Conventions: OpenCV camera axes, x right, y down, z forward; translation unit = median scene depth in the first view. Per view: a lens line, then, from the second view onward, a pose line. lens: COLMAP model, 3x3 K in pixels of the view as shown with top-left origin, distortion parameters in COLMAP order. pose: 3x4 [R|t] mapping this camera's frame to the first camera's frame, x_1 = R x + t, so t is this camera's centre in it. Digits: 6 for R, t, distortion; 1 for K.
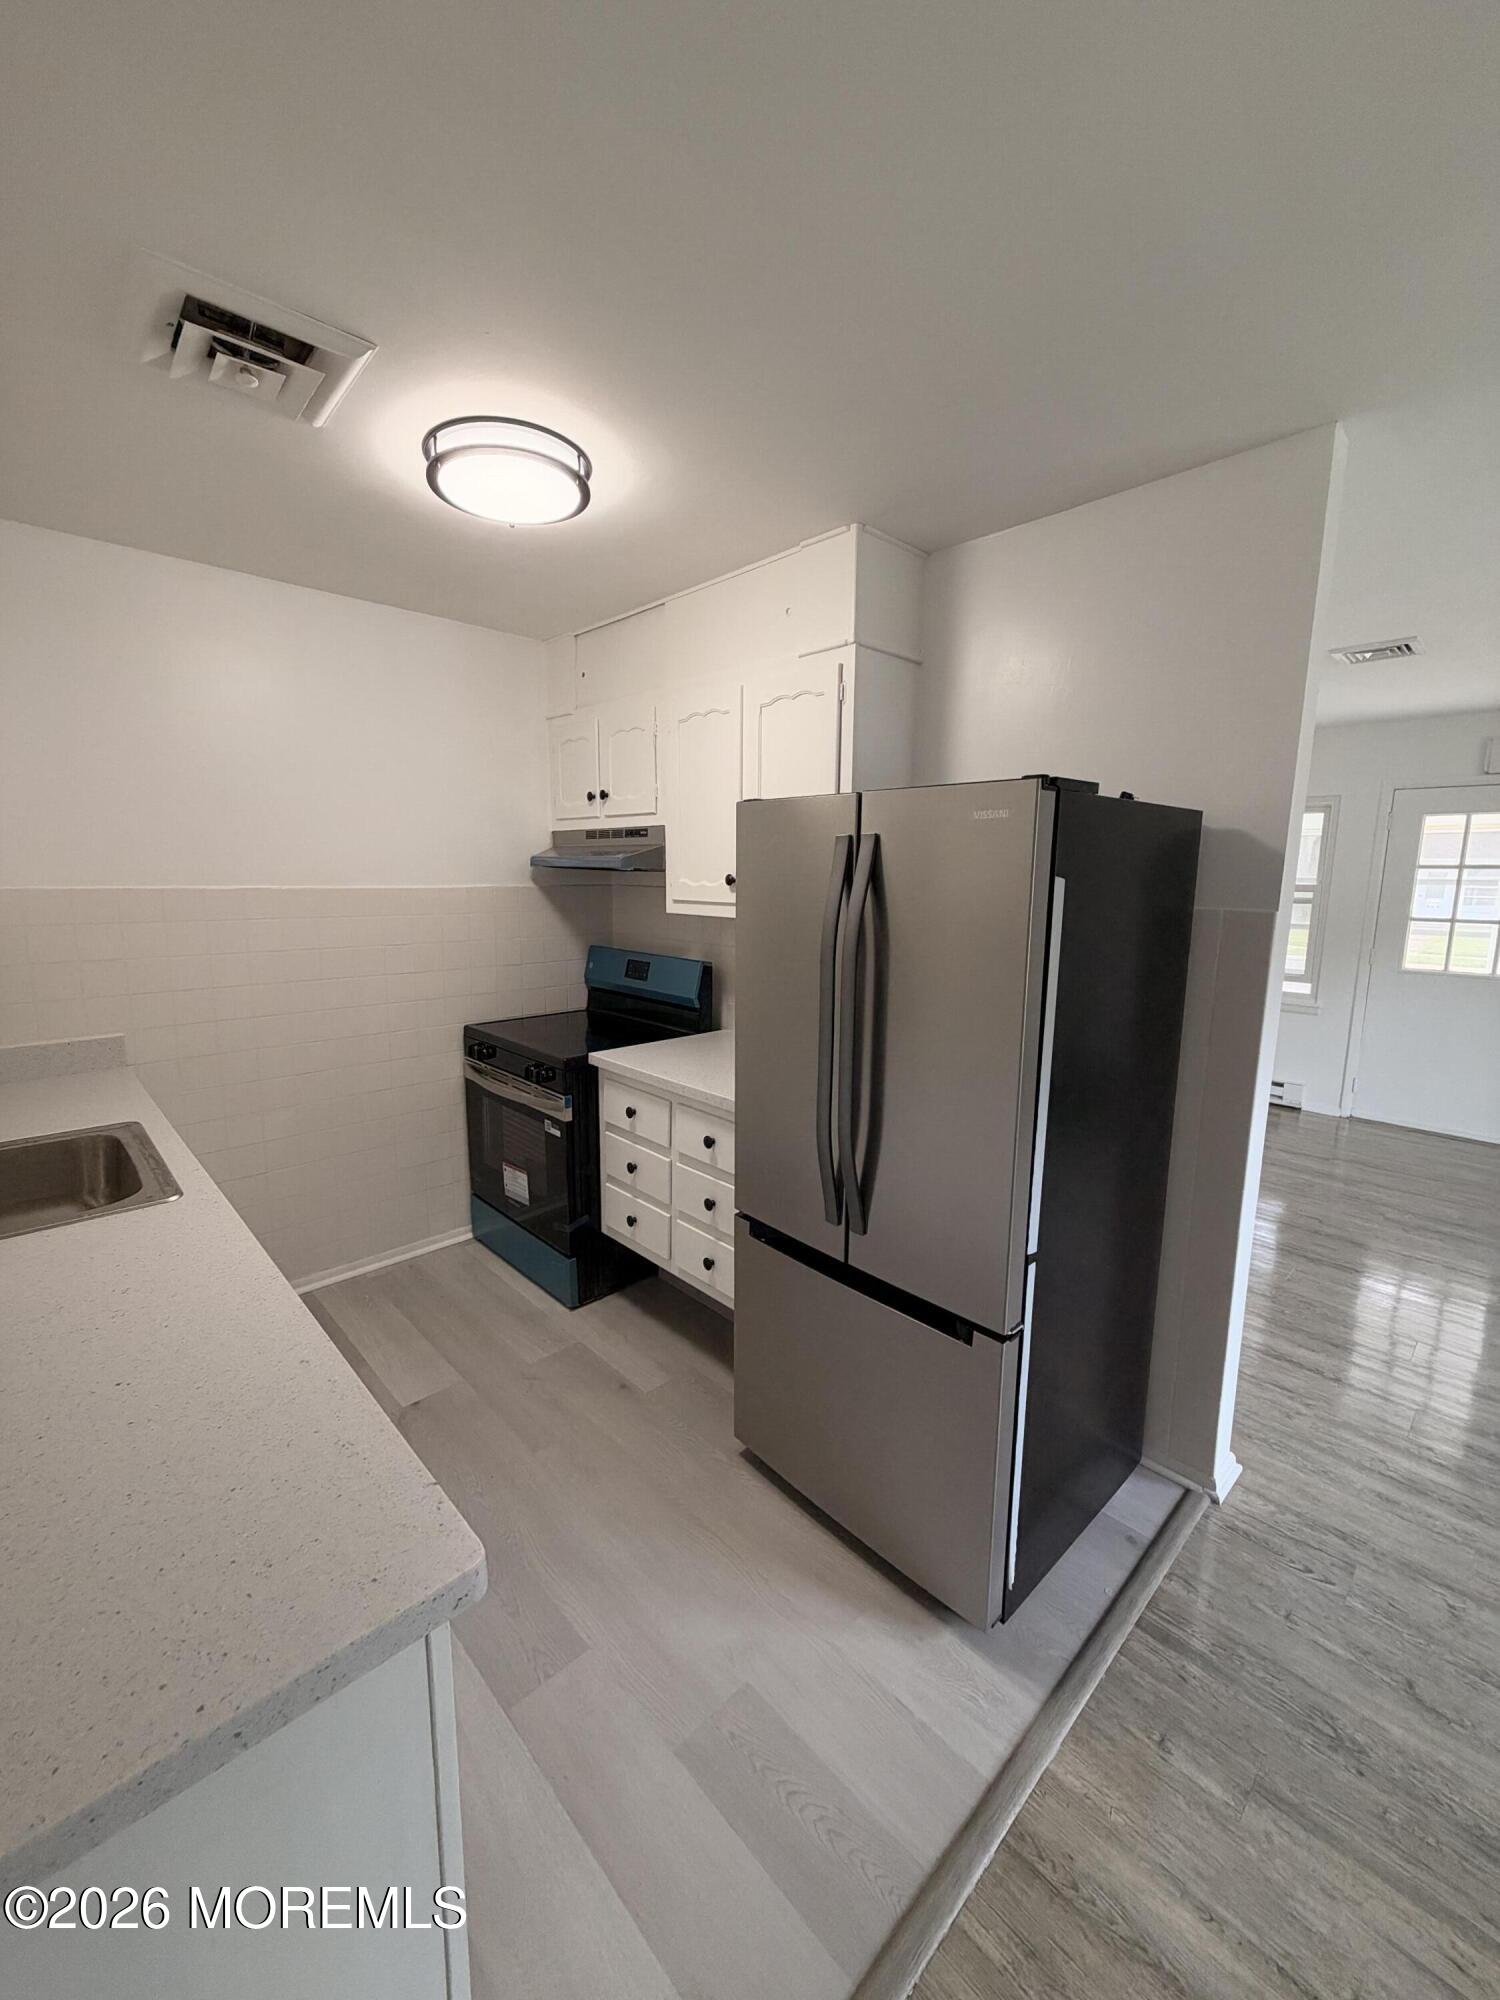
lens RADIAL K [[796.6, 0, 750.4], [0, 796.6, 995.9], [0, 0, 1]] dist [-0.001004, 0.000545]
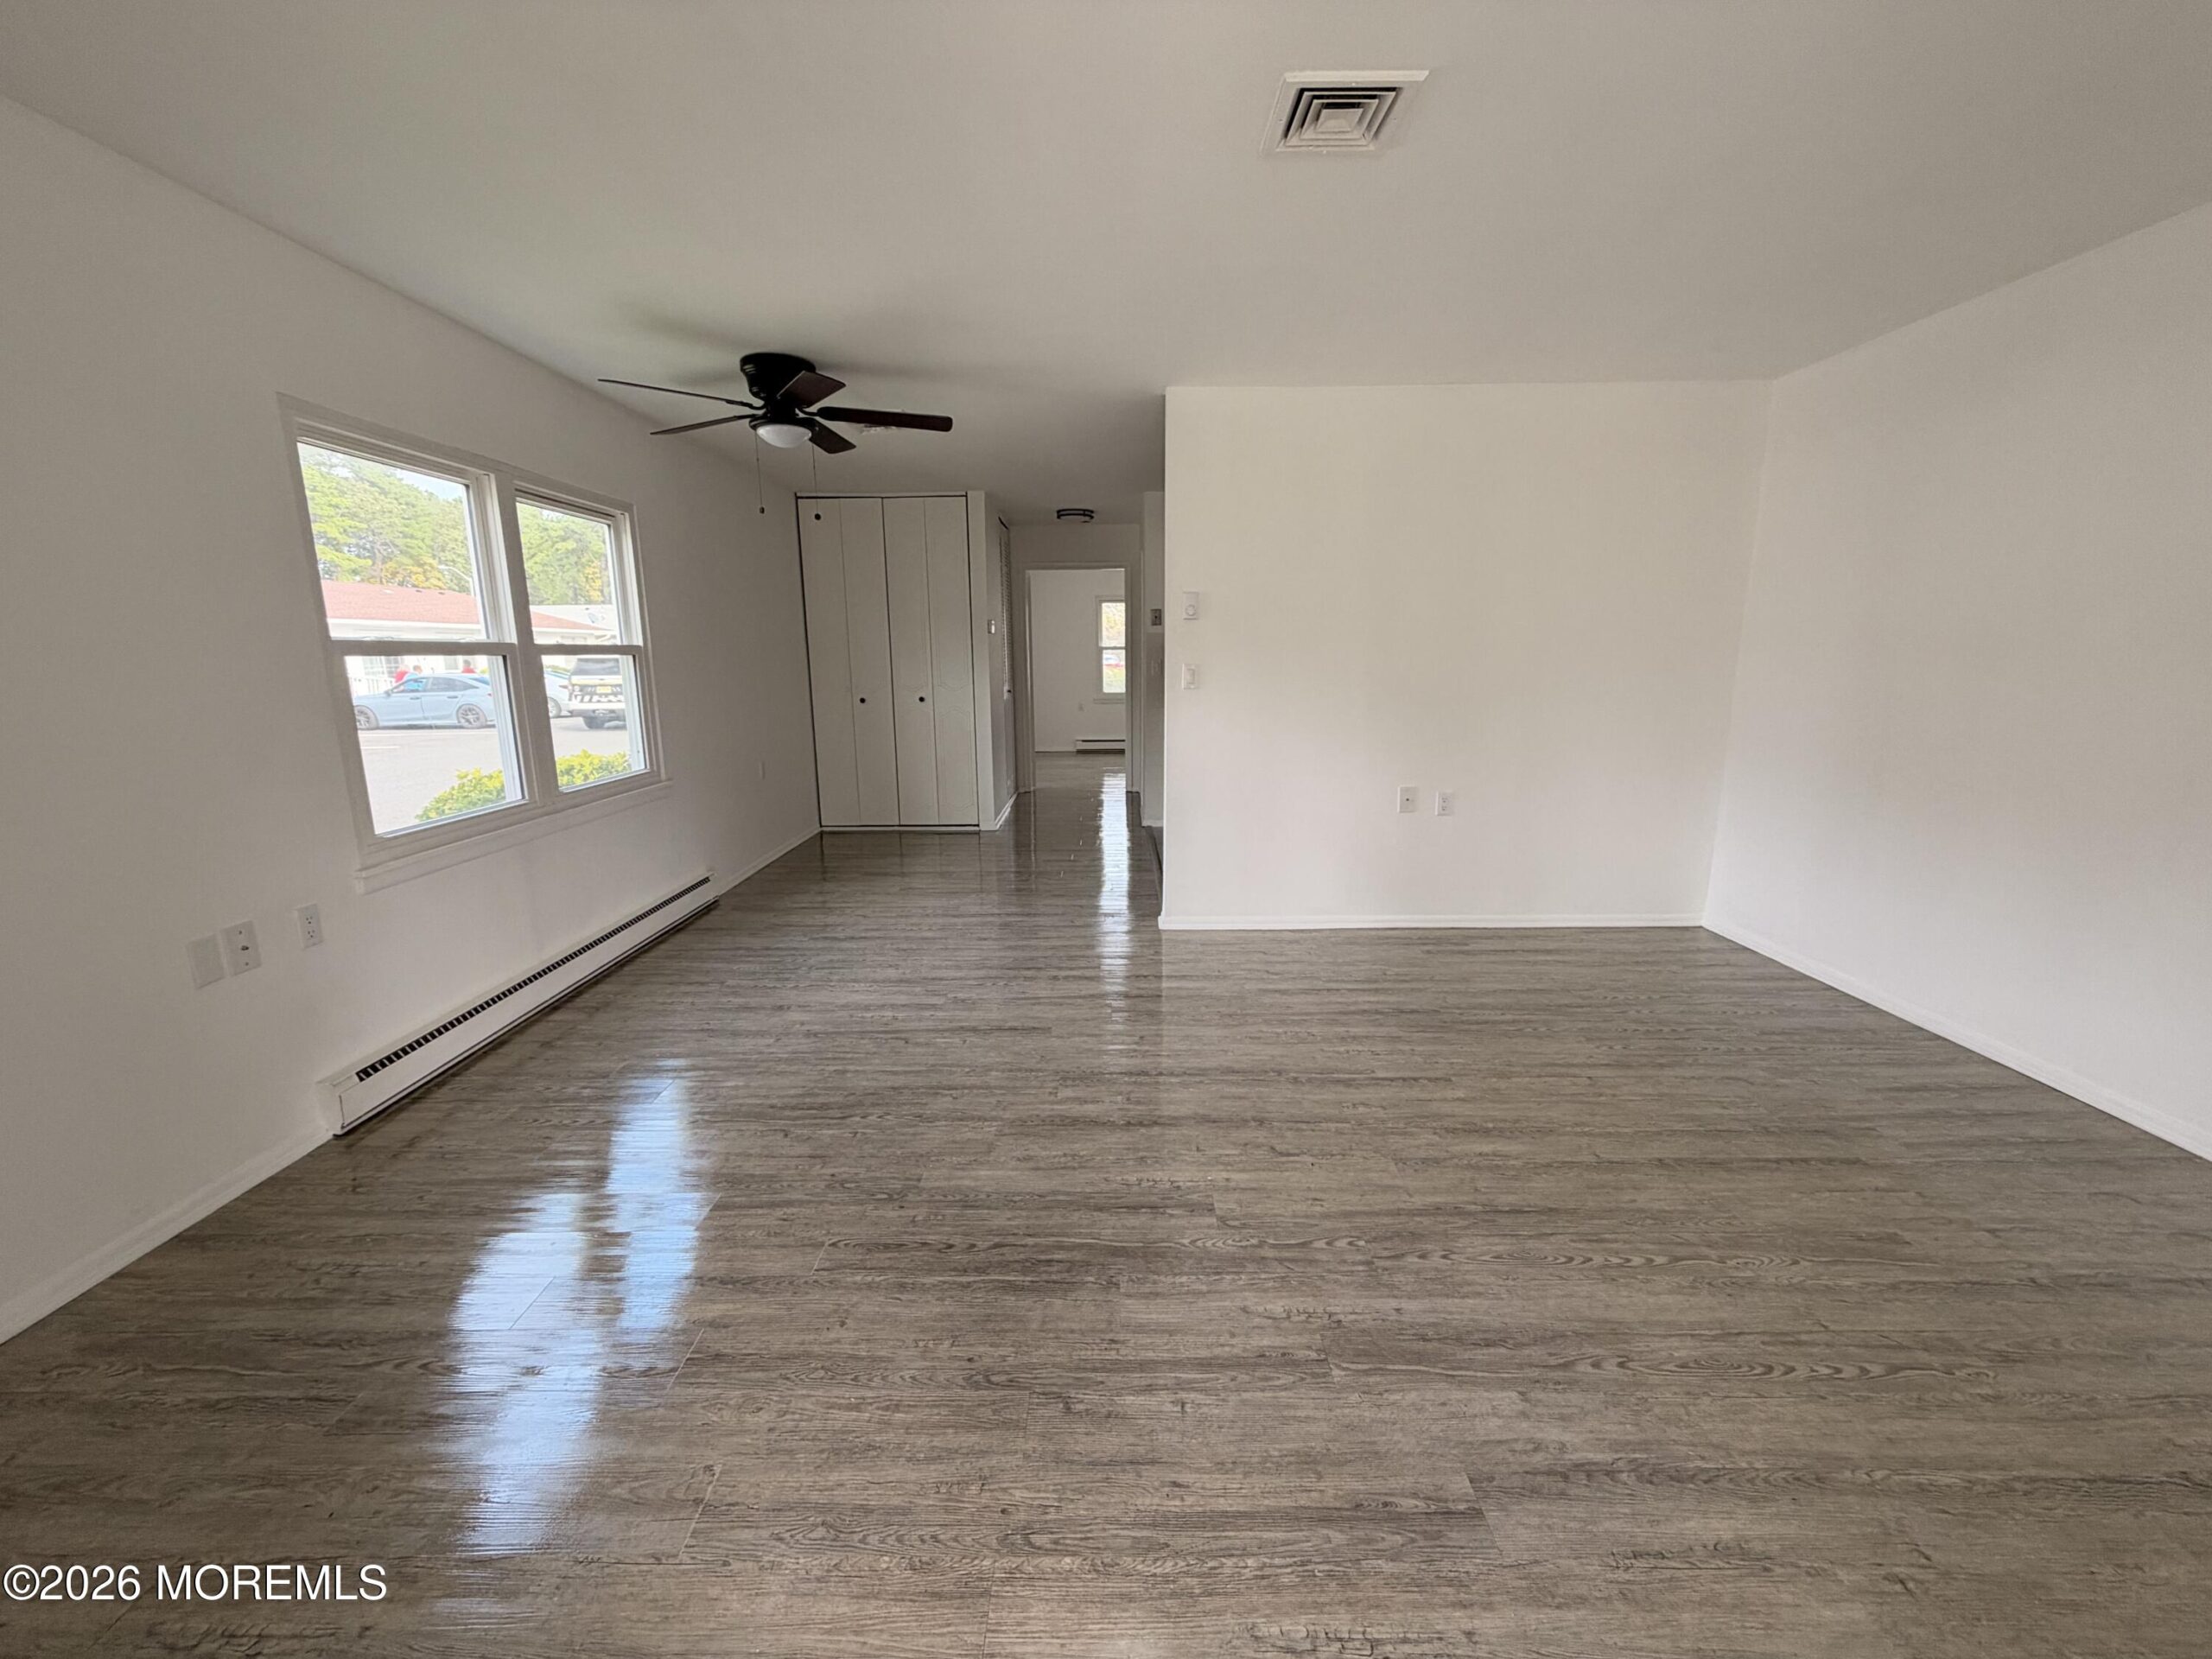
lens RADIAL K [[881.1, 0, 1101.3], [0, 881.1, 829.4], [0, 0, 1]] dist [-0.001004, 0.000545]
pose [[-0.700224, 0.137274, -0.700601, 1.663522], [-0.111535, 0.948255, 0.297274, -0.174747], [0.705157, 0.286300, -0.648680, 1.704124]]
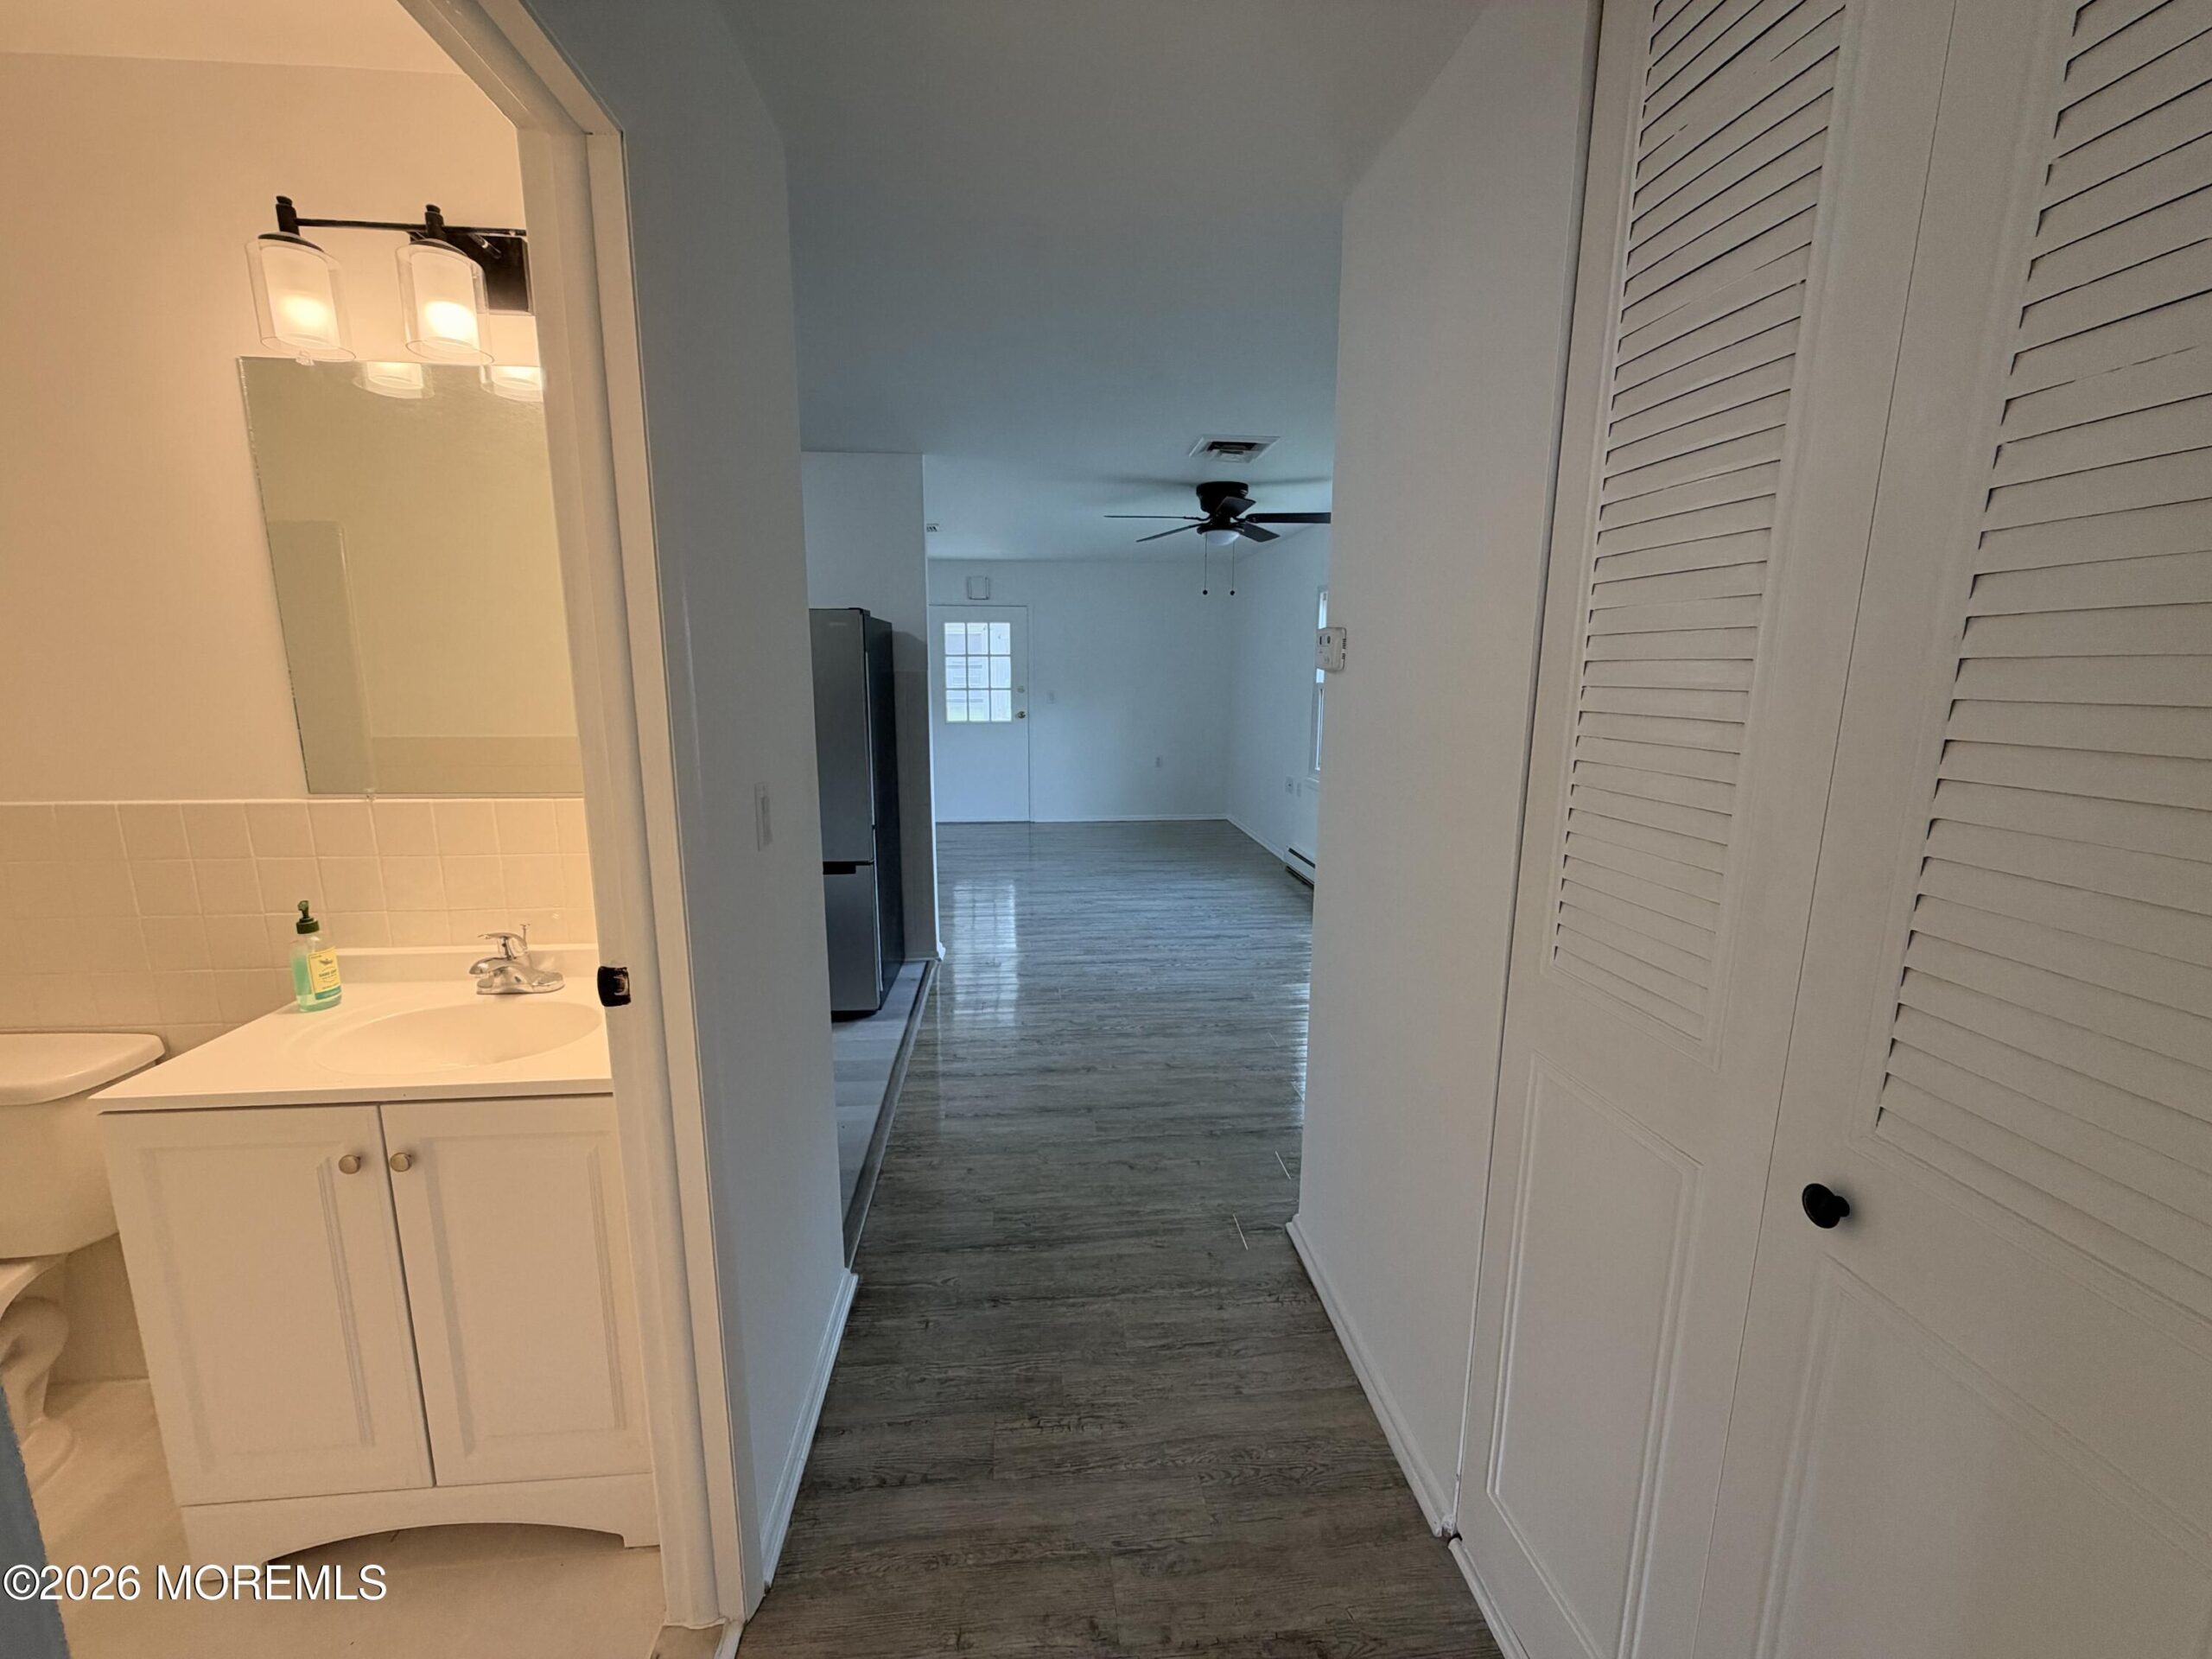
lens RADIAL K [[883.1, 0, 1101.1], [0, 883.1, 829.4], [0, 0, 1]] dist [-0.001234, 0.000568]
pose [[0.624739, -0.148917, 0.766502, -0.635637], [0.128858, 0.987849, 0.086895, 0.115562], [-0.770128, 0.044483, 0.636336, -0.585513]]
